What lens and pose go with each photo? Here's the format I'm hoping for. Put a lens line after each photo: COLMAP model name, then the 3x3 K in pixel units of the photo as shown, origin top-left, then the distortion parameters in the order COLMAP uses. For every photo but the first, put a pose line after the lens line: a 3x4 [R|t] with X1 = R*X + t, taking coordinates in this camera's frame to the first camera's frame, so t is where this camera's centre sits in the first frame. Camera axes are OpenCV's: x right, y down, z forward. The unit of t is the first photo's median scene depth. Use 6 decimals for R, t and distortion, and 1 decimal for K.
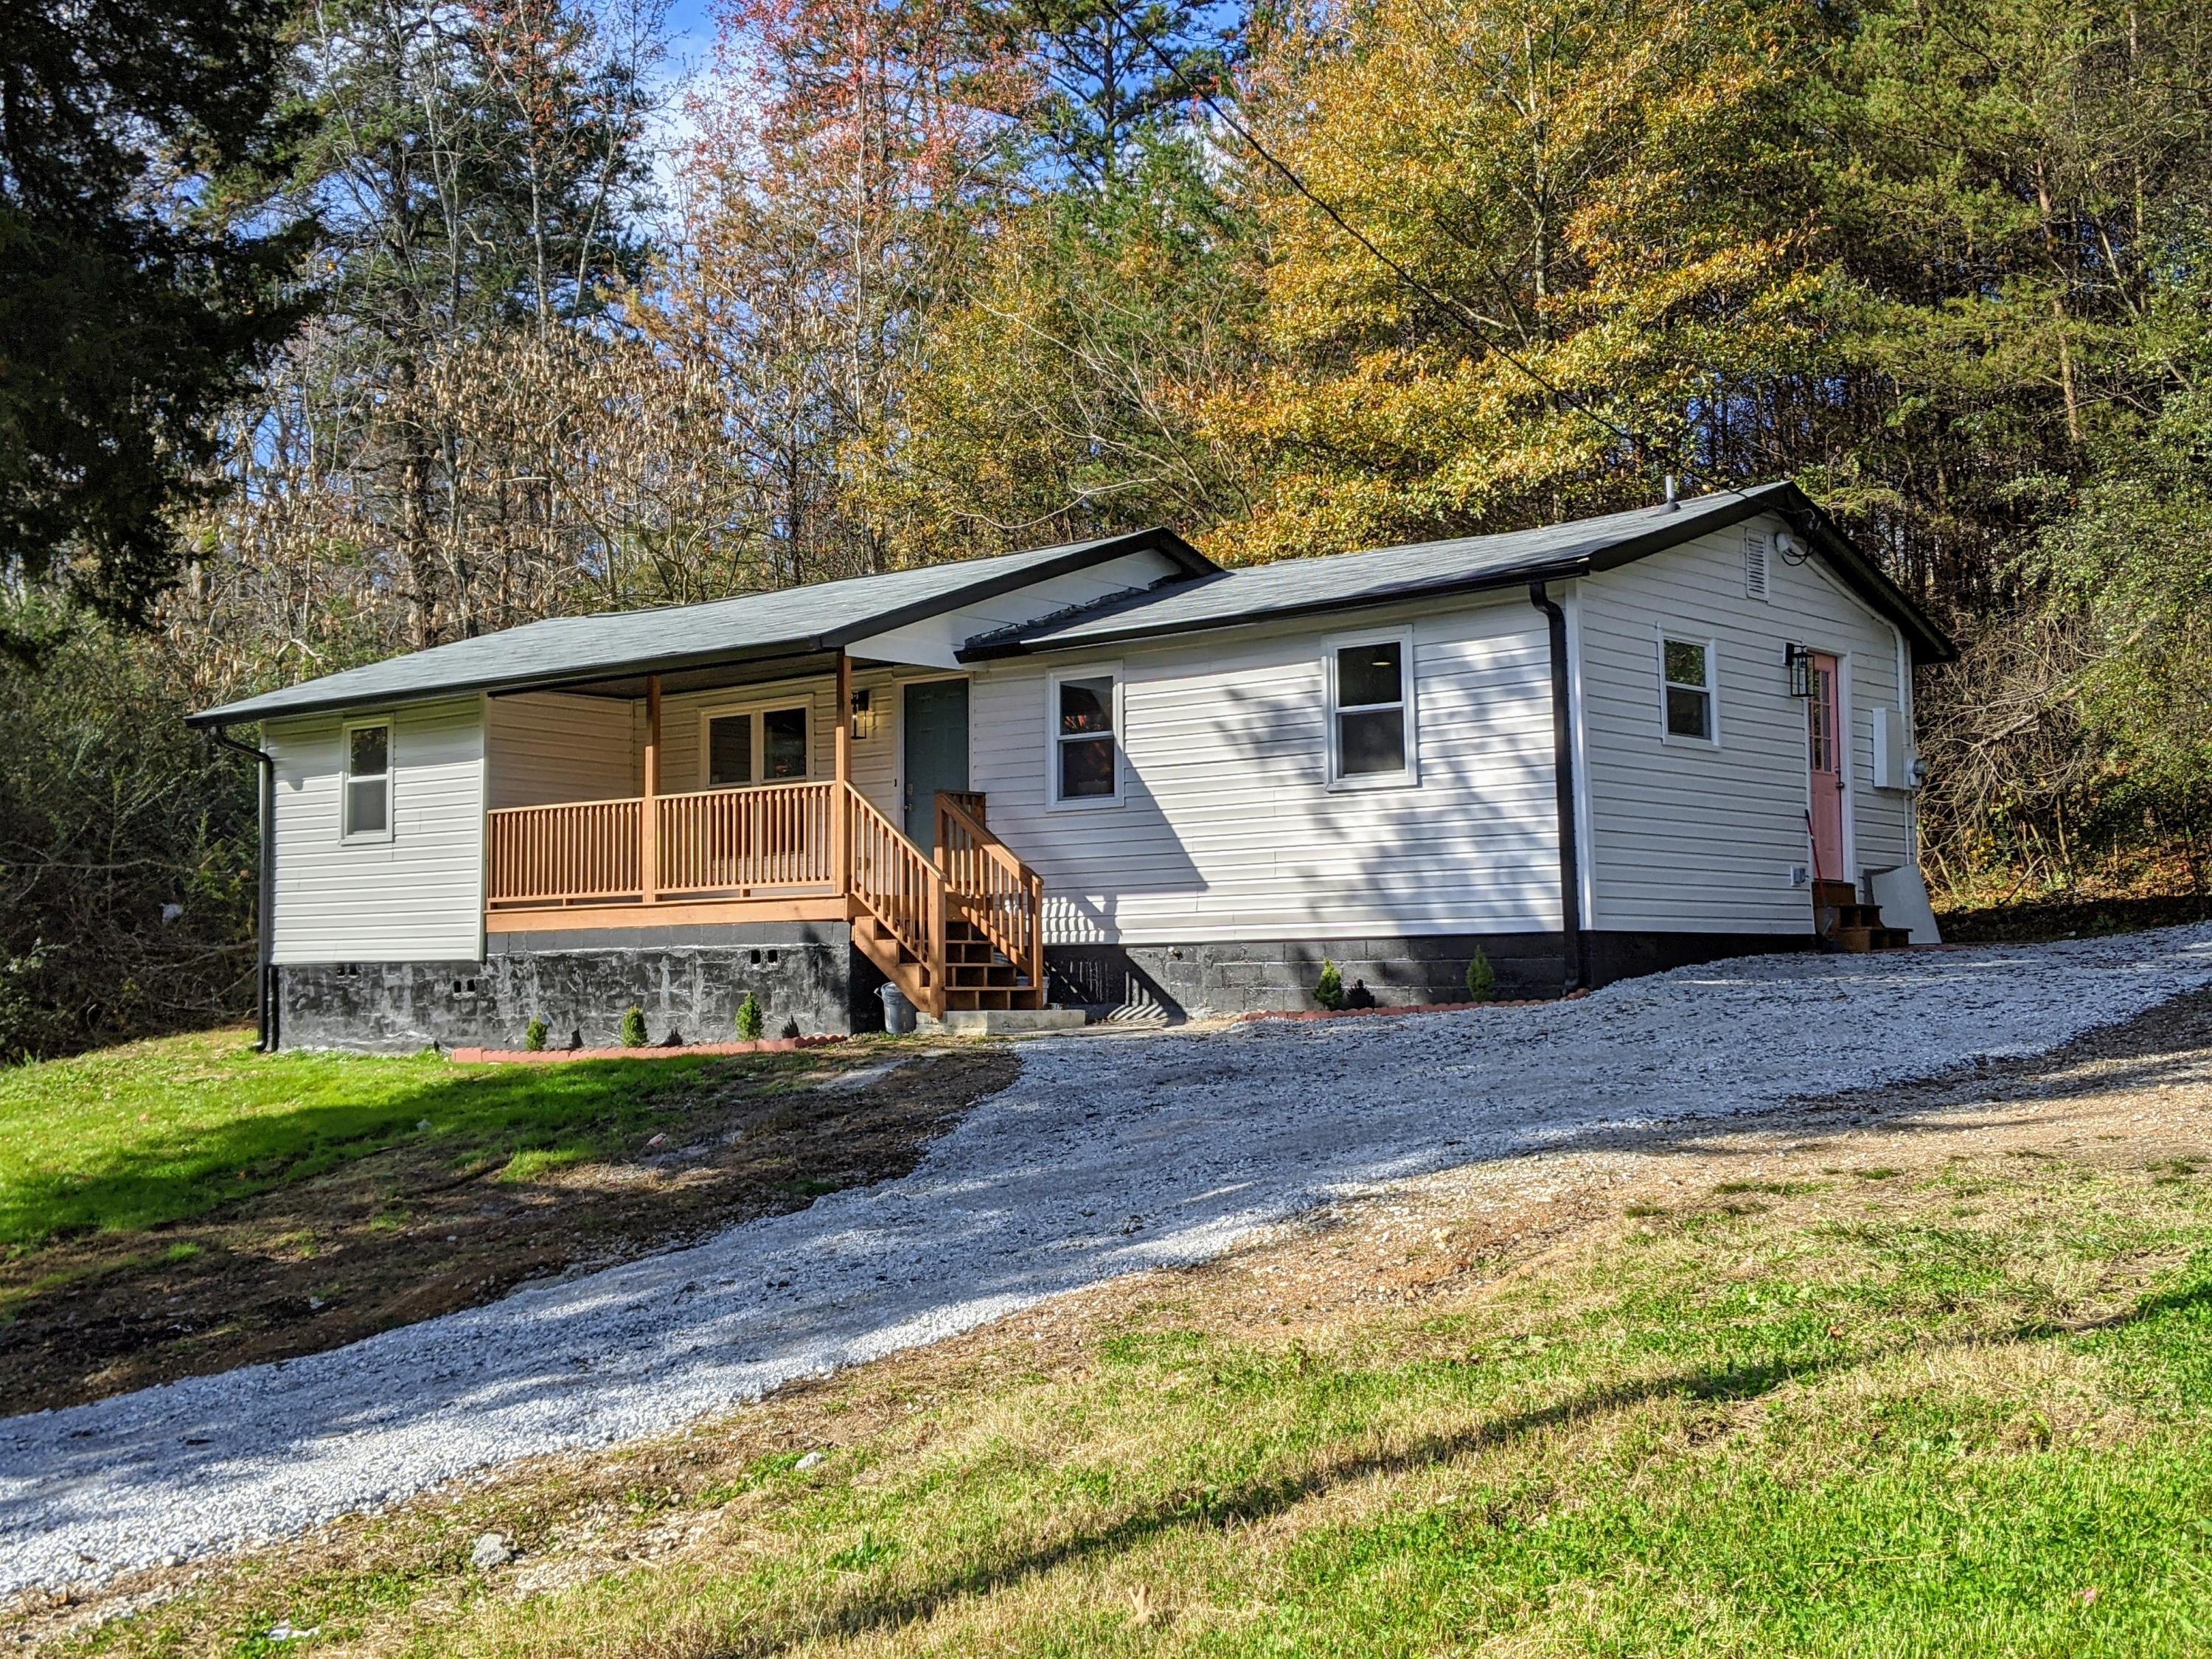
lens RADIAL K [[1751.5, 0, 1096.5], [0, 1751.5, 826.2], [0, 0, 1]] dist [0.043731, -0.073781]
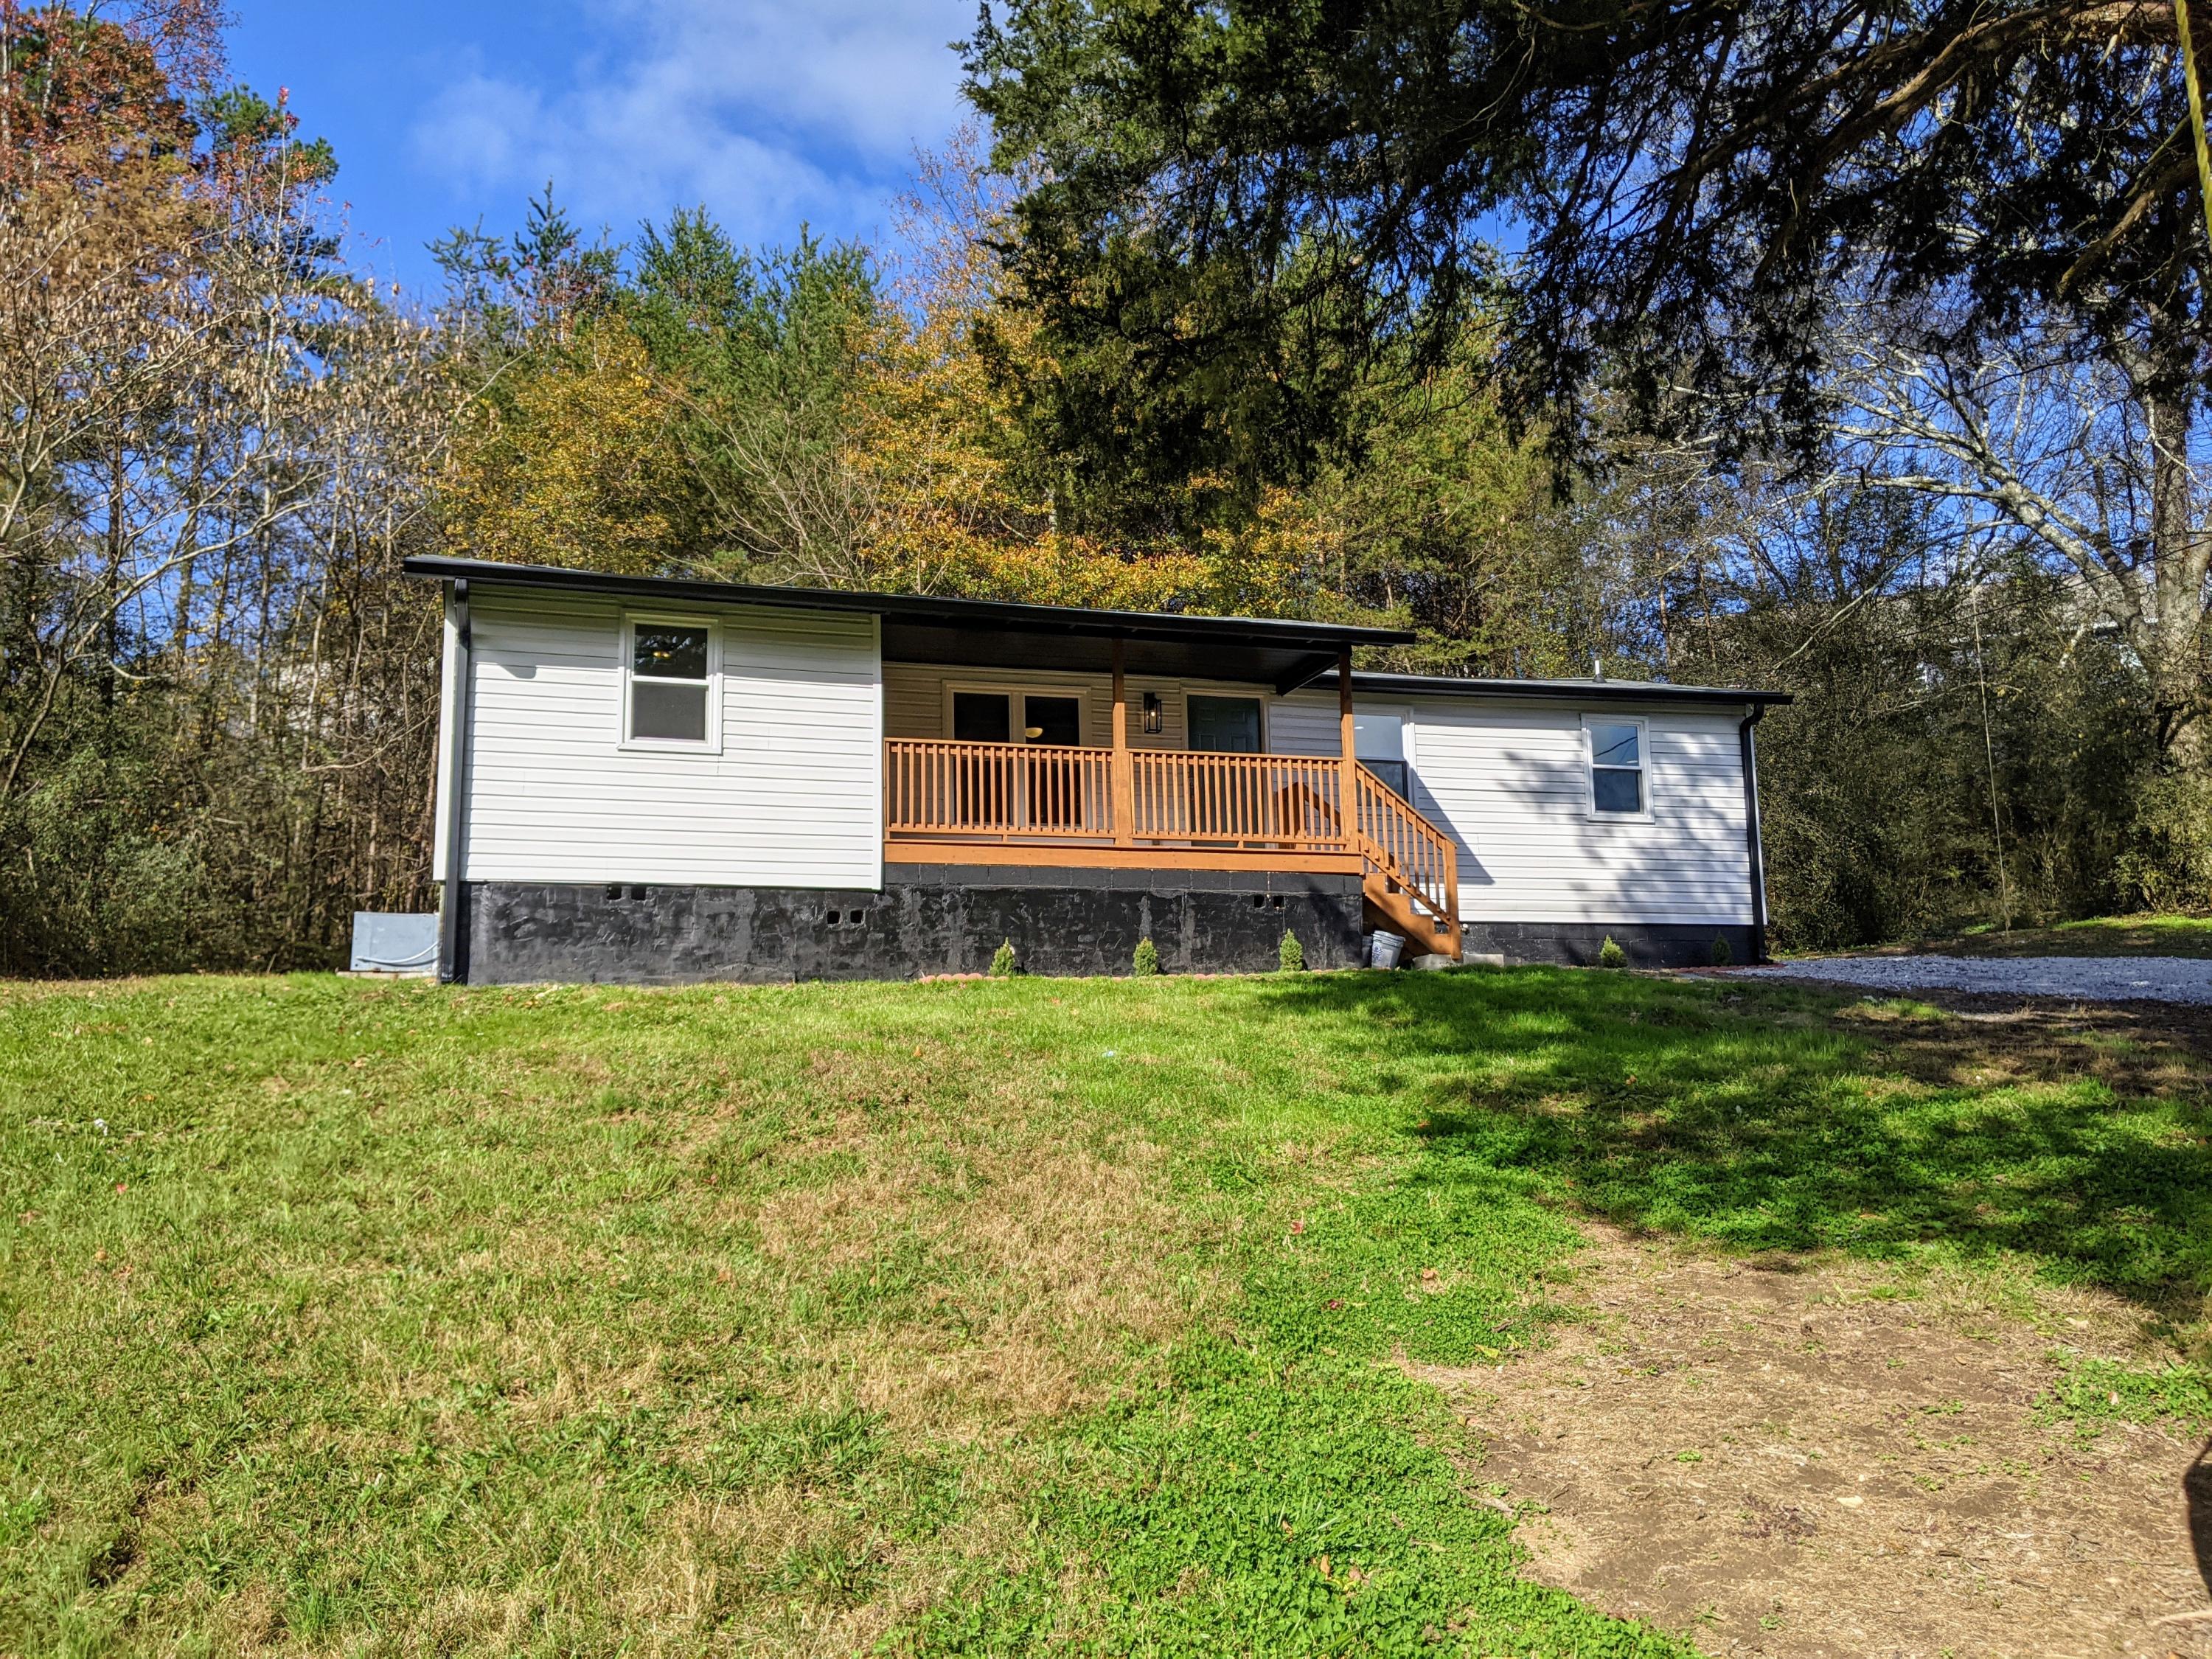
lens RADIAL K [[1751.5, 0, 1096.5], [0, 1751.5, 826.2], [0, 0, 1]] dist [0.043731, -0.073781]
pose [[0.698029, 0.148797, 0.700439, -0.936538], [-0.055042, 0.986427, -0.154698, 0.182327], [-0.713951, 0.069430, 0.696745, 0.257113]]
